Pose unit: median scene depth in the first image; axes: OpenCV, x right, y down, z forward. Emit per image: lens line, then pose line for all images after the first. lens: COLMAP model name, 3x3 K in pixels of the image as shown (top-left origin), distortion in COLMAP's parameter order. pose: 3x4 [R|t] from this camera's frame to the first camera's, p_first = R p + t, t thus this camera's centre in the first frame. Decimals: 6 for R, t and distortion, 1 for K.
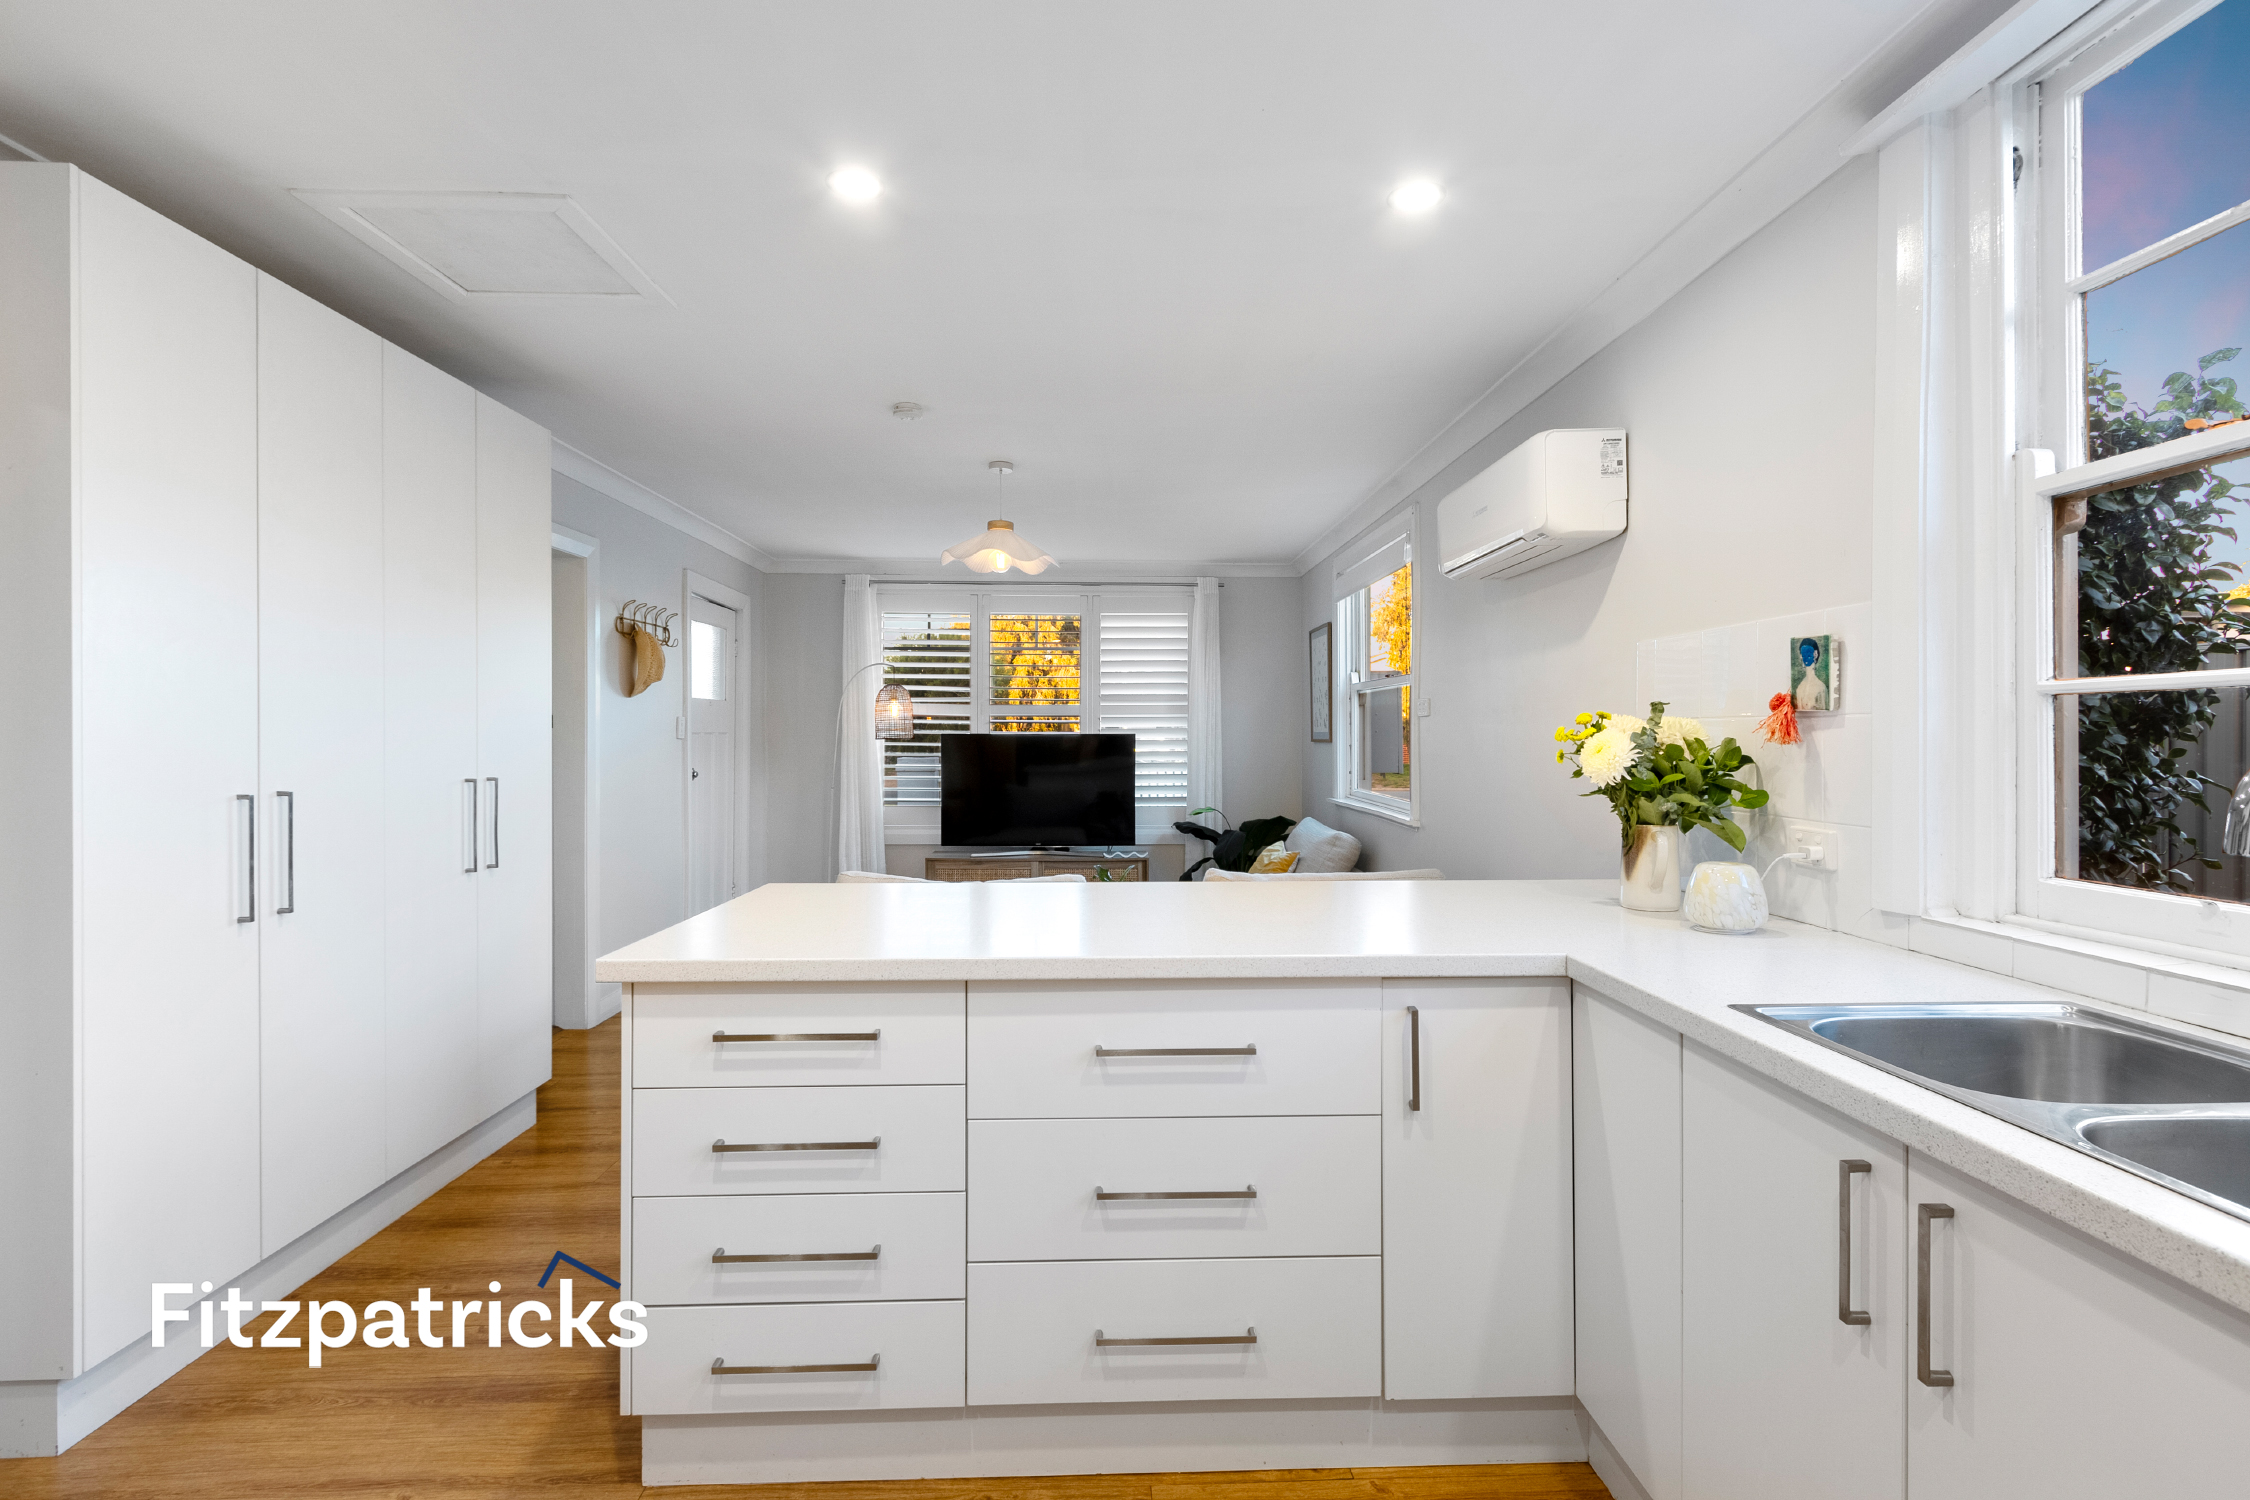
lens RADIAL K [[1049.6, 0, 1136.6], [0, 1049.6, 738.9], [0, 0, 1]] dist [0.000301, -0.000366]
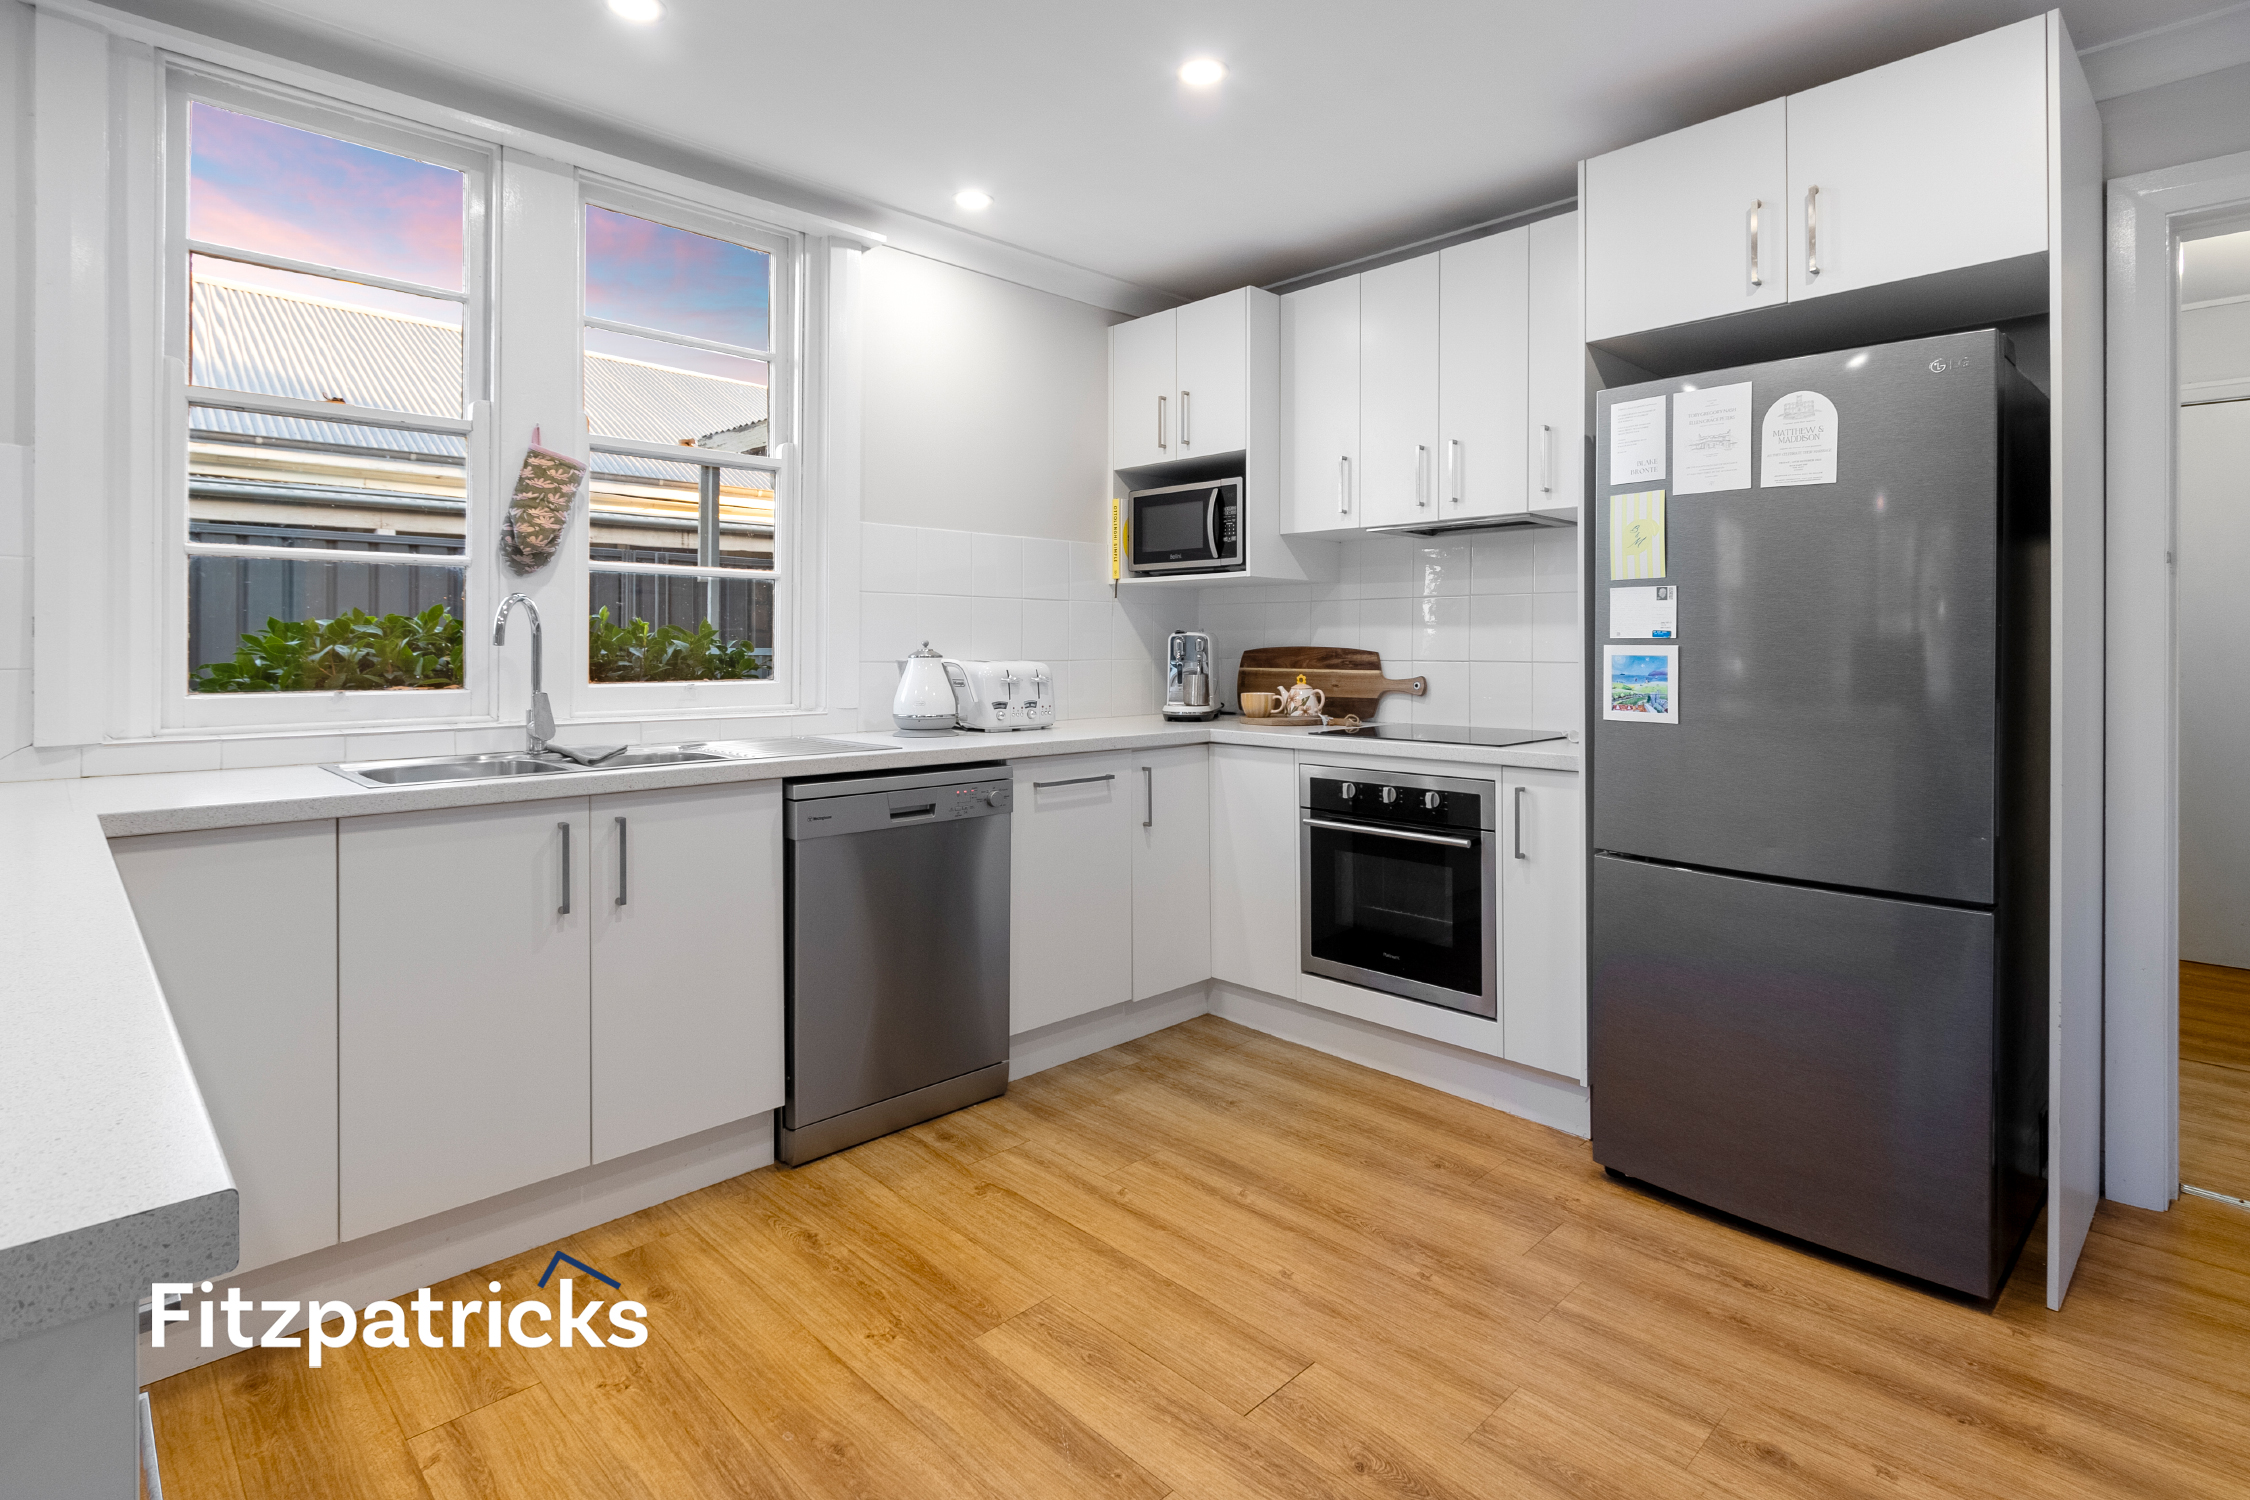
lens RADIAL K [[1100.7, 0, 1133.6], [0, 1100.7, 644.8], [0, 0, 1]] dist [0.003101, -0.000480]
pose [[-0.676790, -0.001665, 0.736174, -0.750518], [-0.002868, 0.999996, -0.000375, 0.054621], [-0.736170, -0.002365, -0.676792, 0.867634]]
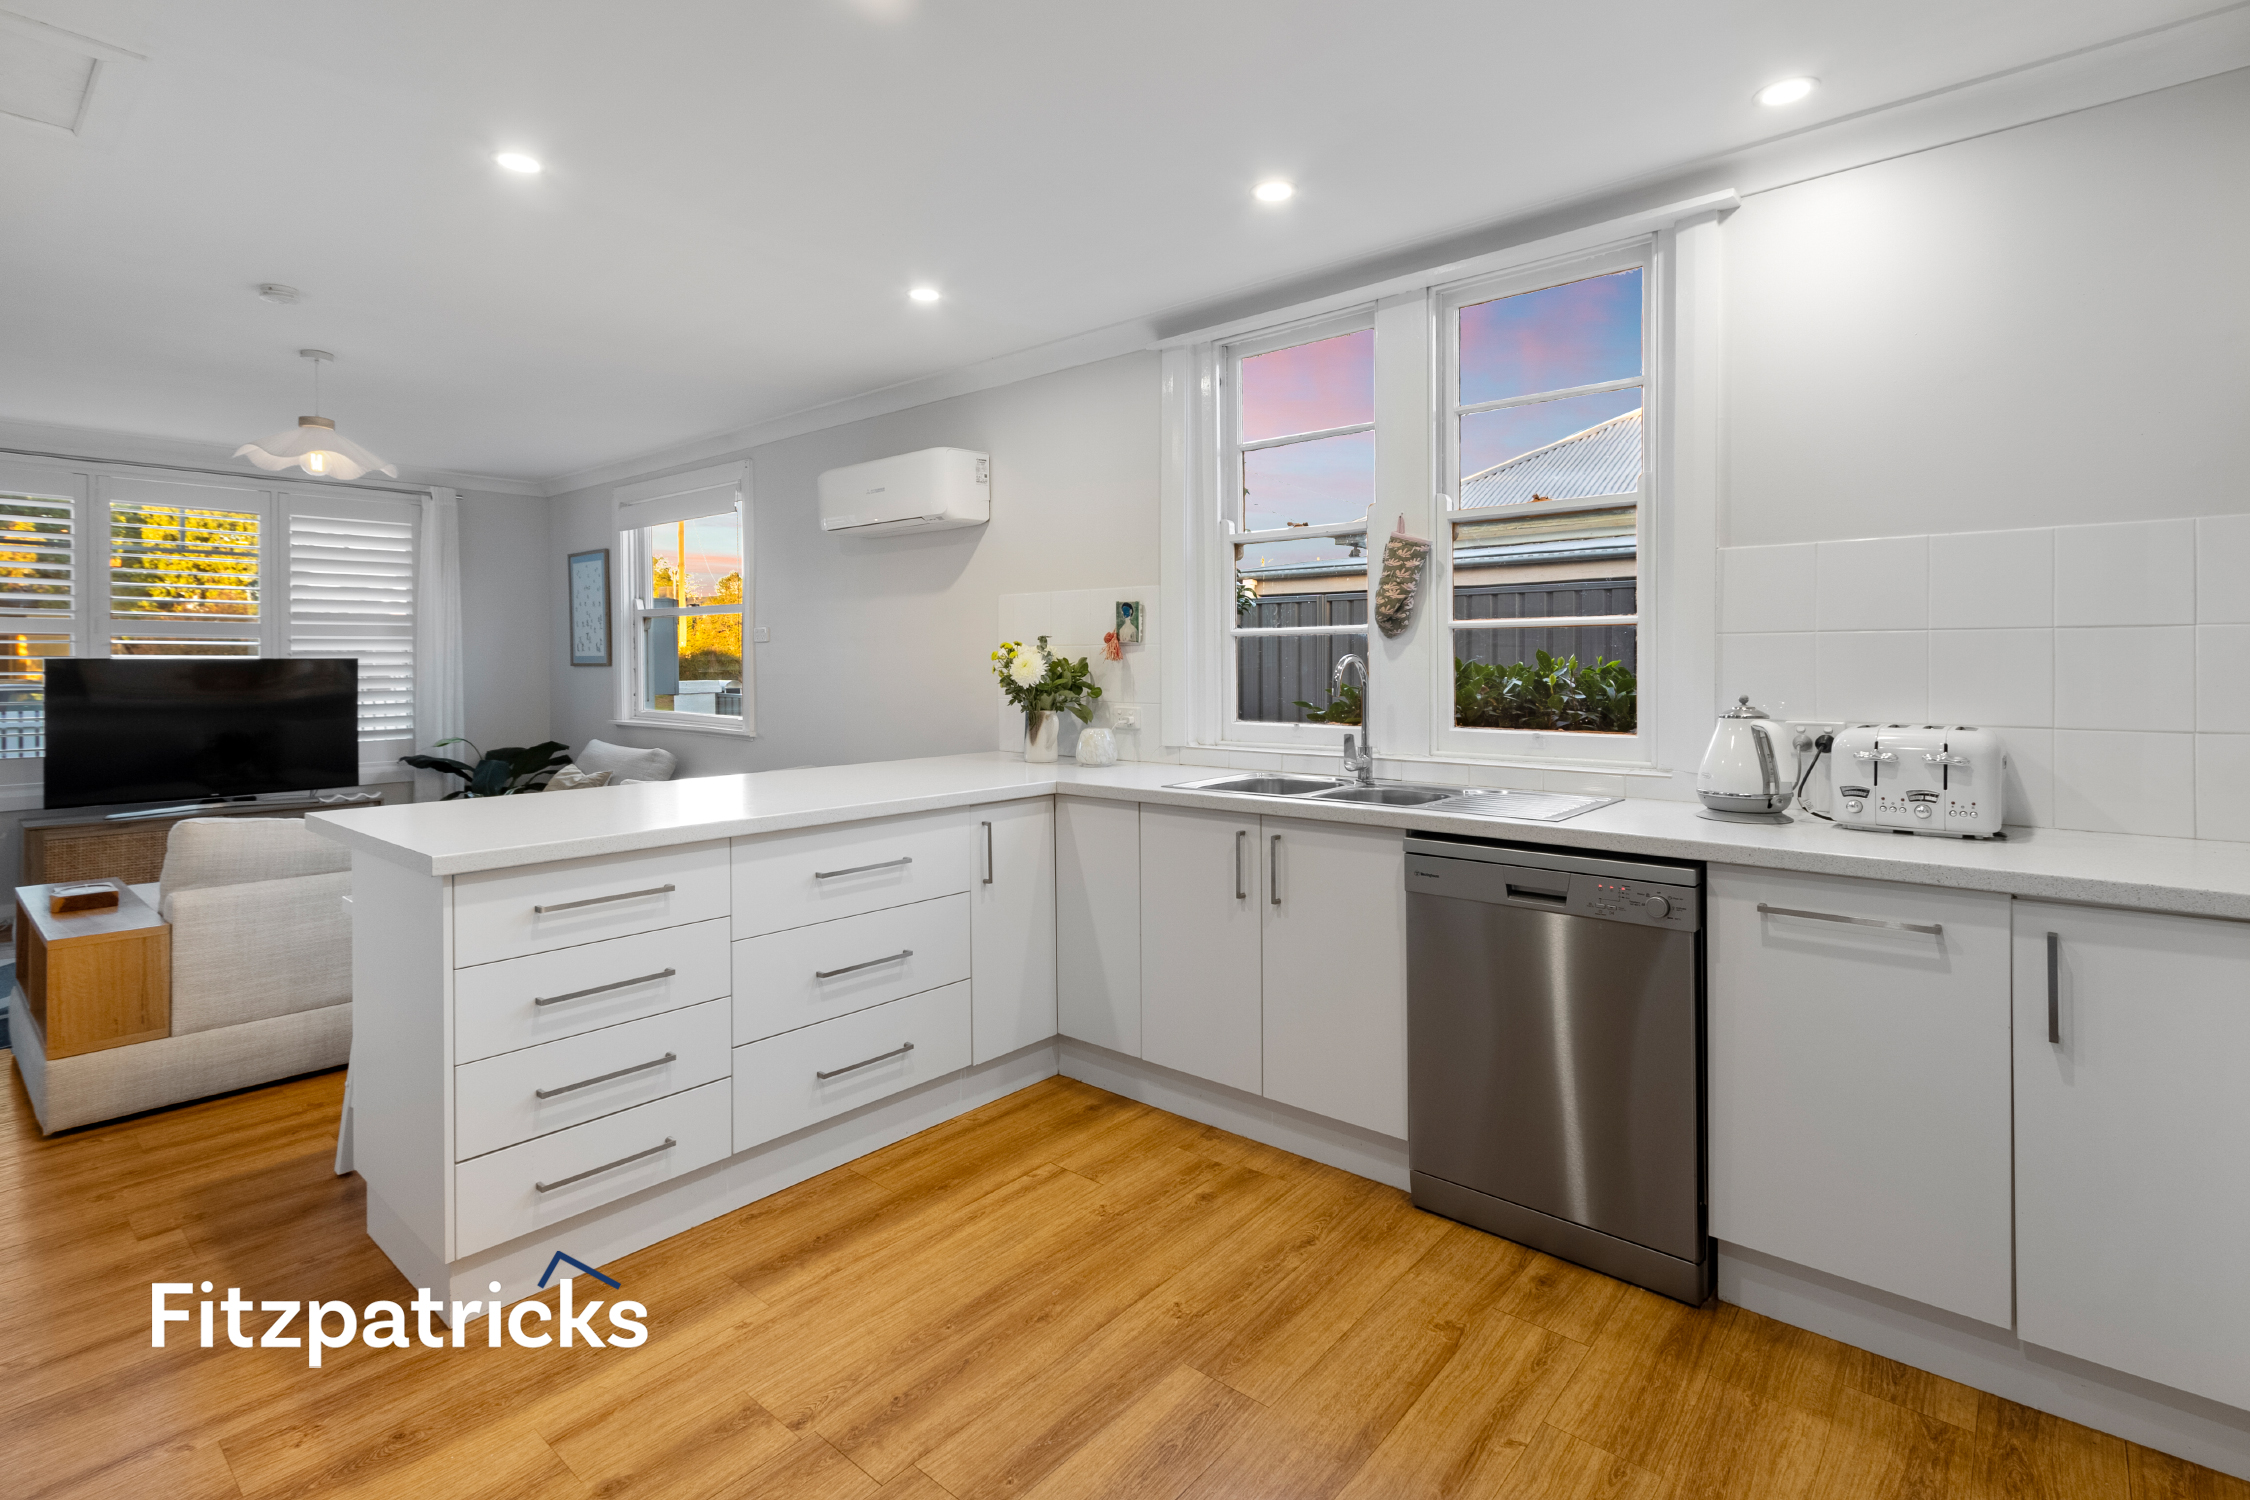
lens RADIAL K [[1062.8, 0, 1143.3], [0, 1062.8, 666.6], [0, 0, 1]] dist [-0.002153, -0.000199]
pose [[0.670972, -0.006622, 0.741453, -0.707525], [0.005896, 0.999976, 0.003595, 0.009000], [-0.741459, 0.001960, 0.670995, -0.260068]]
